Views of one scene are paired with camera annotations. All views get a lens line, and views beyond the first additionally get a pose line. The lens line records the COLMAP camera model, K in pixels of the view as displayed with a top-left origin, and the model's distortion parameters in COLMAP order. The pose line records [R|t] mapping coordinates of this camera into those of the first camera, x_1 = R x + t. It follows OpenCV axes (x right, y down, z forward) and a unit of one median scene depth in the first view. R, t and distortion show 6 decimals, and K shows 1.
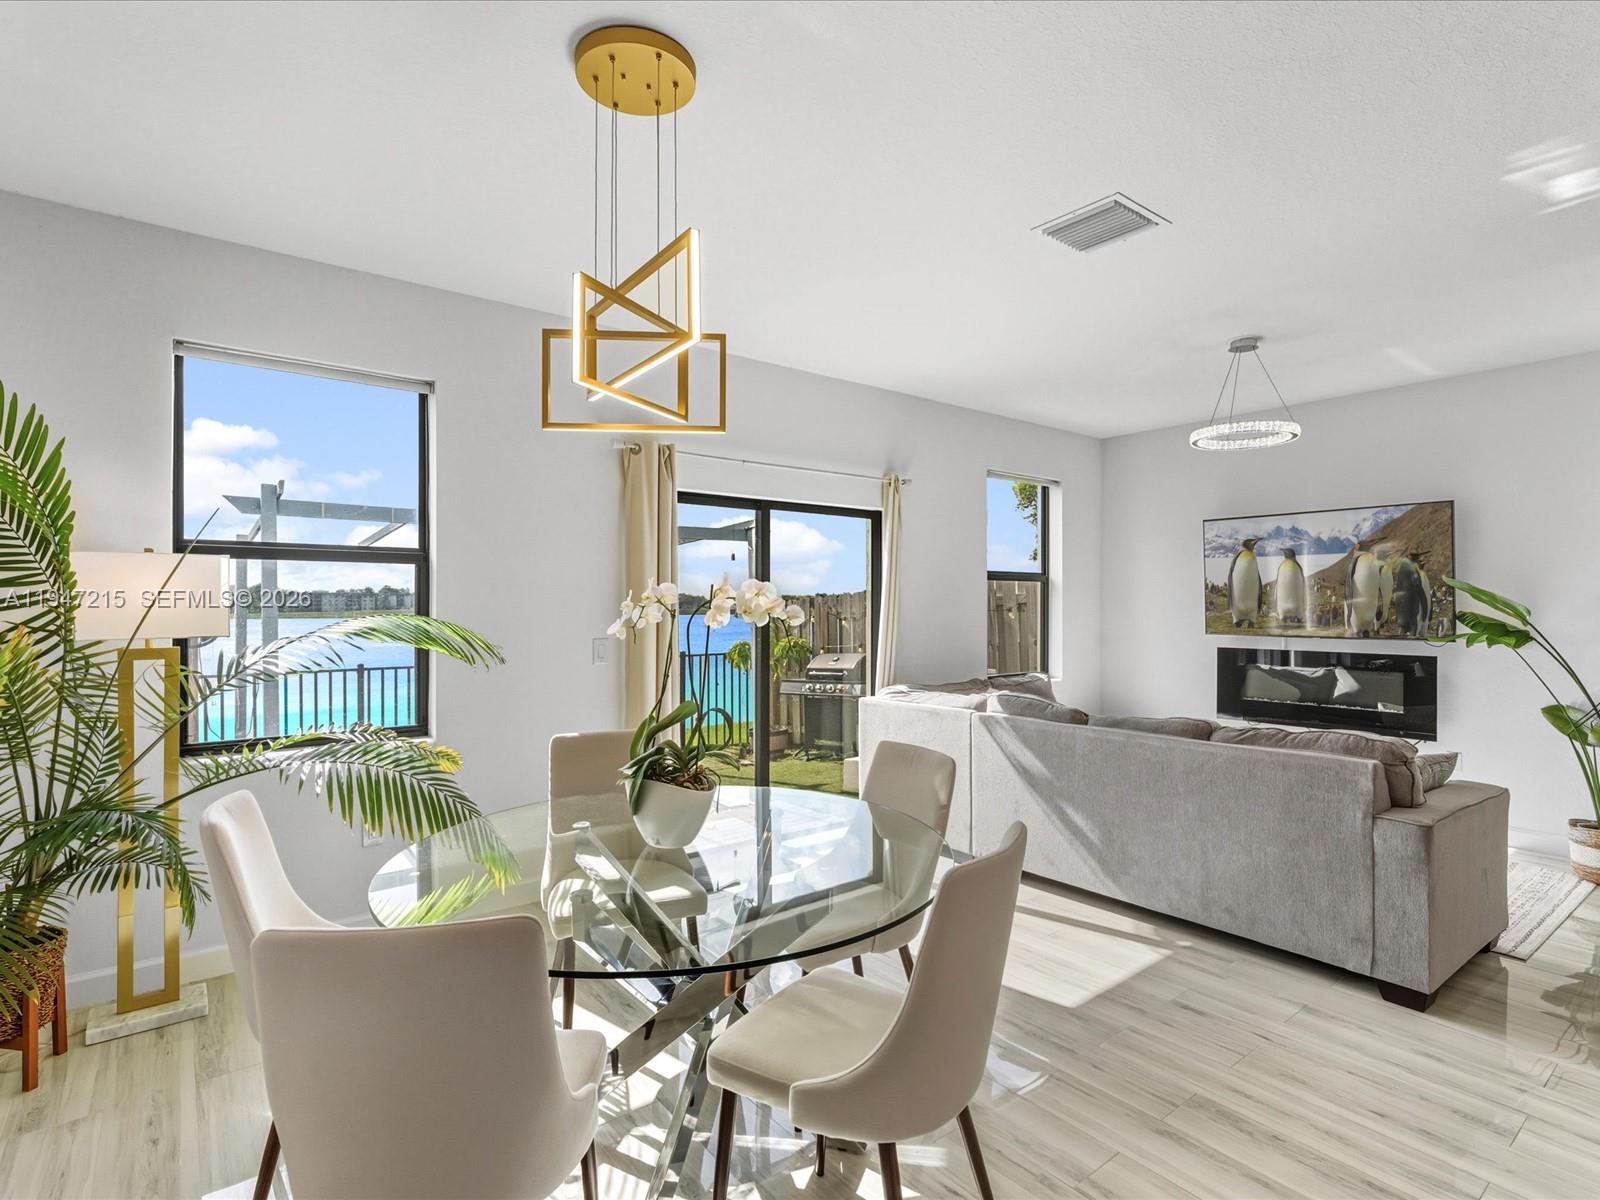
lens RADIAL K [[816.3, 0, 814.4], [0, 816.3, 605.5], [0, 0, 1]] dist [0.003340, -0.000087]
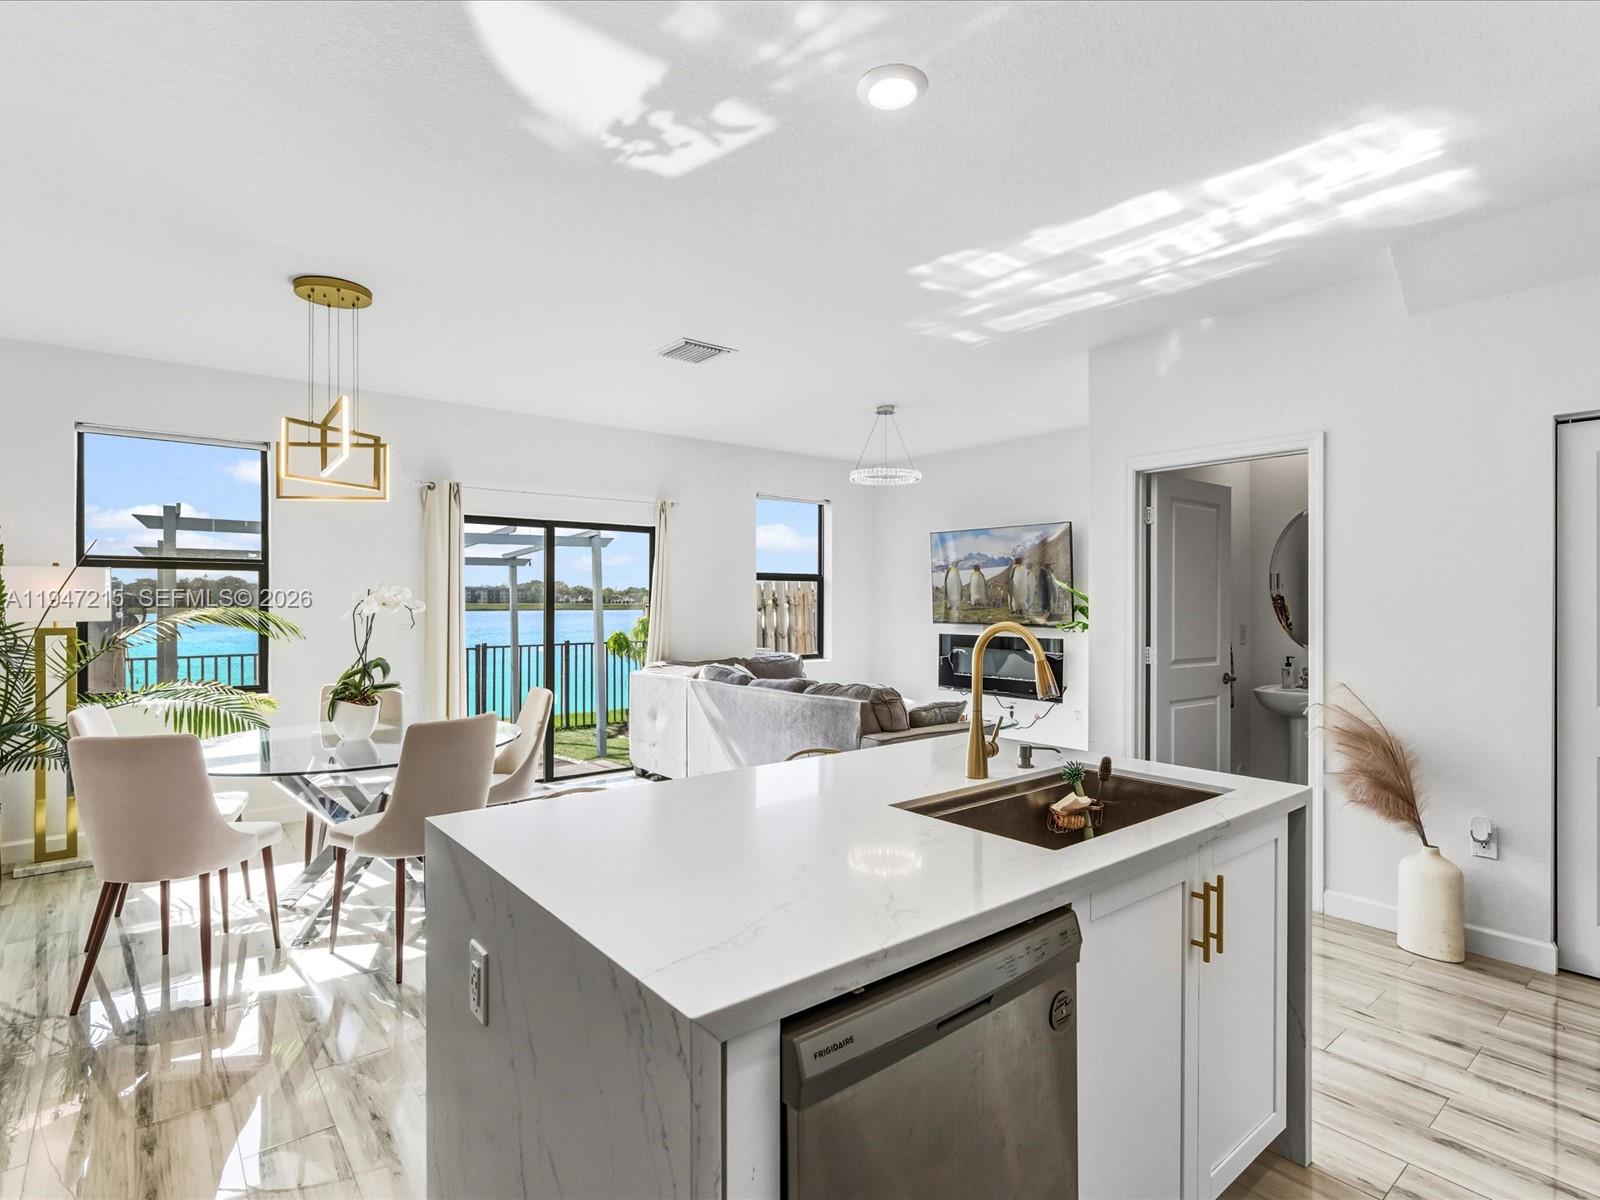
lens RADIAL K [[816.3, 0, 800.6], [0, 816.3, 600.7], [0, 0, 1]] dist [0.003340, -0.000087]
pose [[0.999784, 0.000562, 0.020780, 0.414425], [-0.000573, 1.000000, 0.000545, -0.000494], [-0.020780, -0.000557, 0.999784, -0.424806]]
